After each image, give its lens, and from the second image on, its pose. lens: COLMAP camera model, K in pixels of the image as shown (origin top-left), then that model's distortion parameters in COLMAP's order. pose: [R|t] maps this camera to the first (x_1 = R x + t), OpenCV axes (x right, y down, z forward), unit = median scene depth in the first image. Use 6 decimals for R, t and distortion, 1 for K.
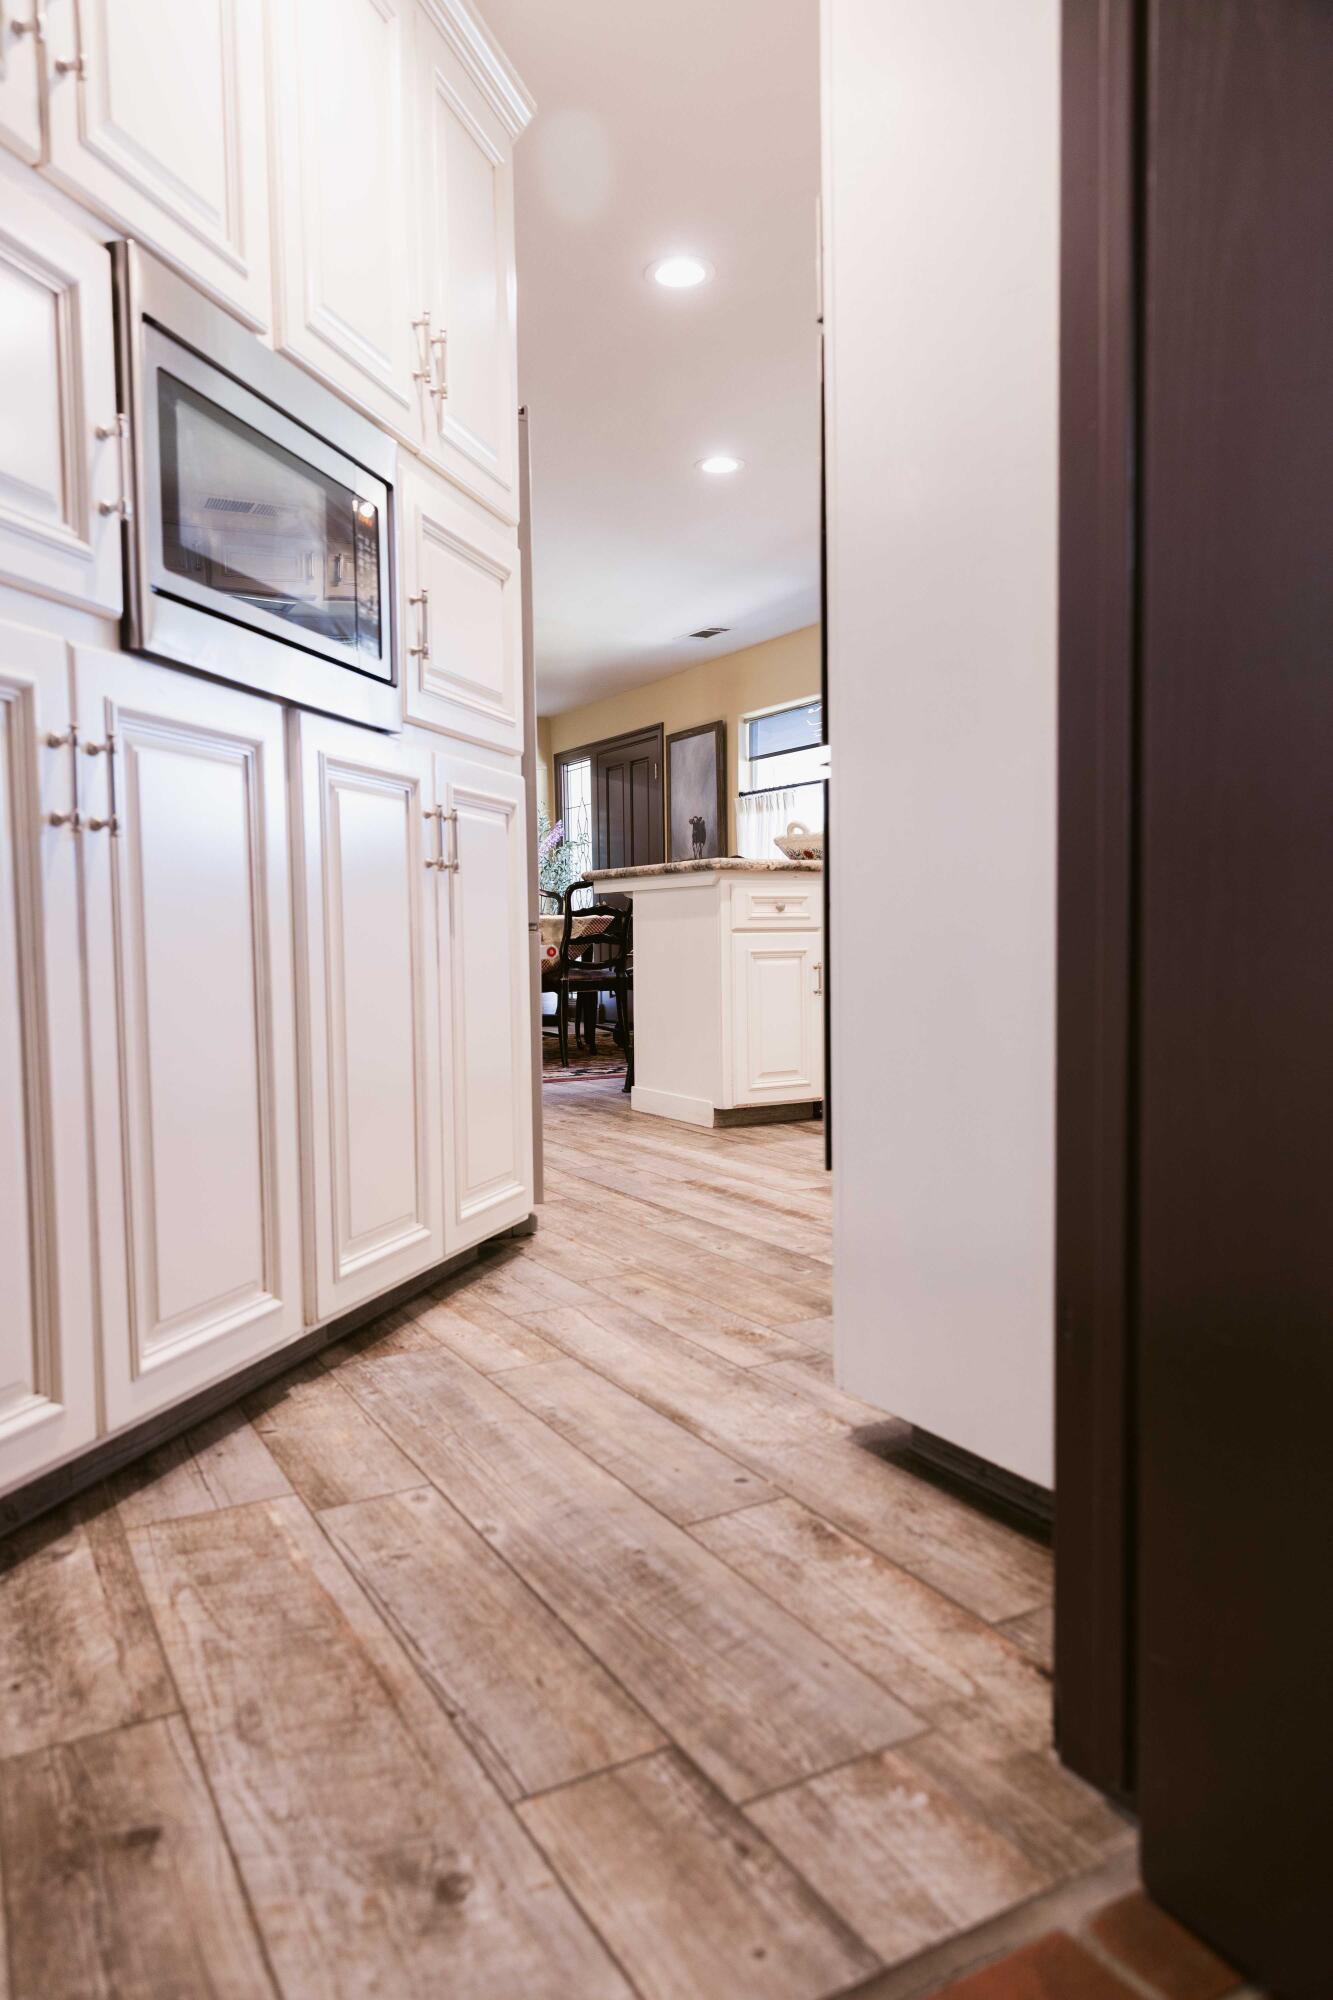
lens RADIAL K [[1330.2, 0, 666.5], [0, 1330.2, 1000.0], [0, 0, 1]] dist [0.001208, -0.002097]
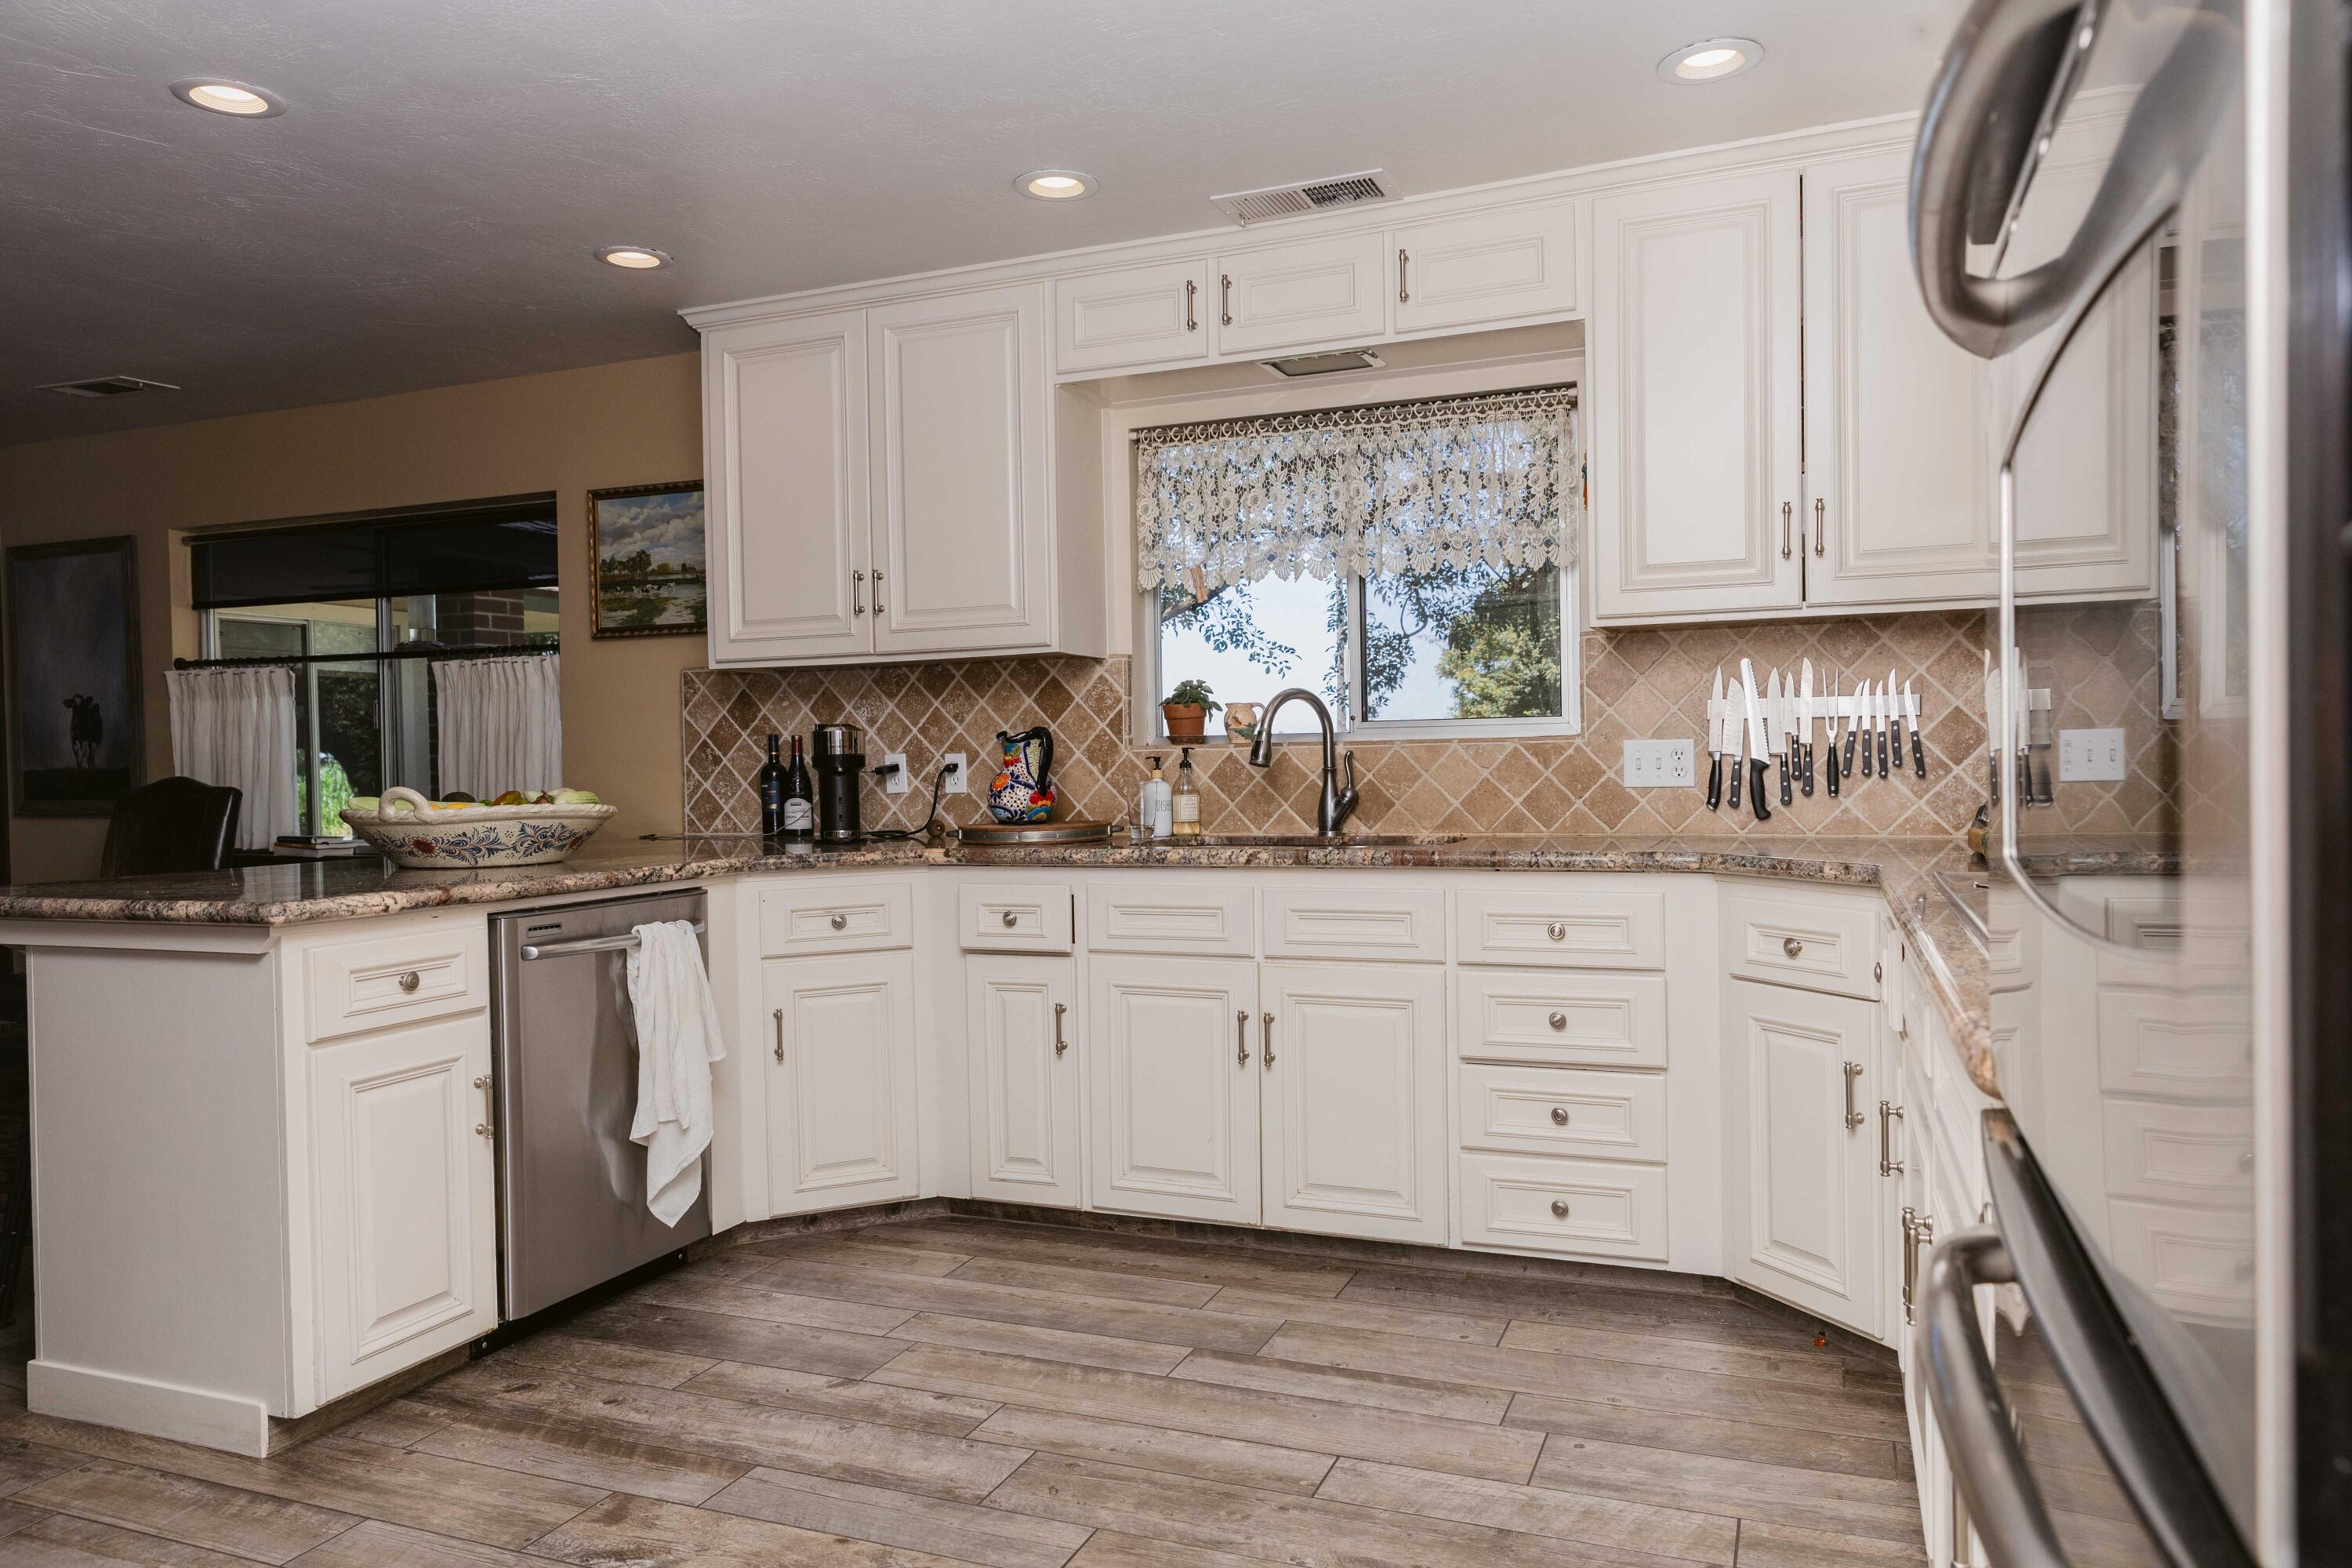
lens RADIAL K [[1564.3, 0, 1176.0], [0, 1564.3, 784.0], [0, 0, 1]] dist [0.001208, -0.002097]
pose [[0.781833, -0.013289, 0.623346, -0.053035], [0.041411, 0.998672, -0.030649, -0.107384], [-0.622111, 0.049776, 0.781345, 0.324889]]
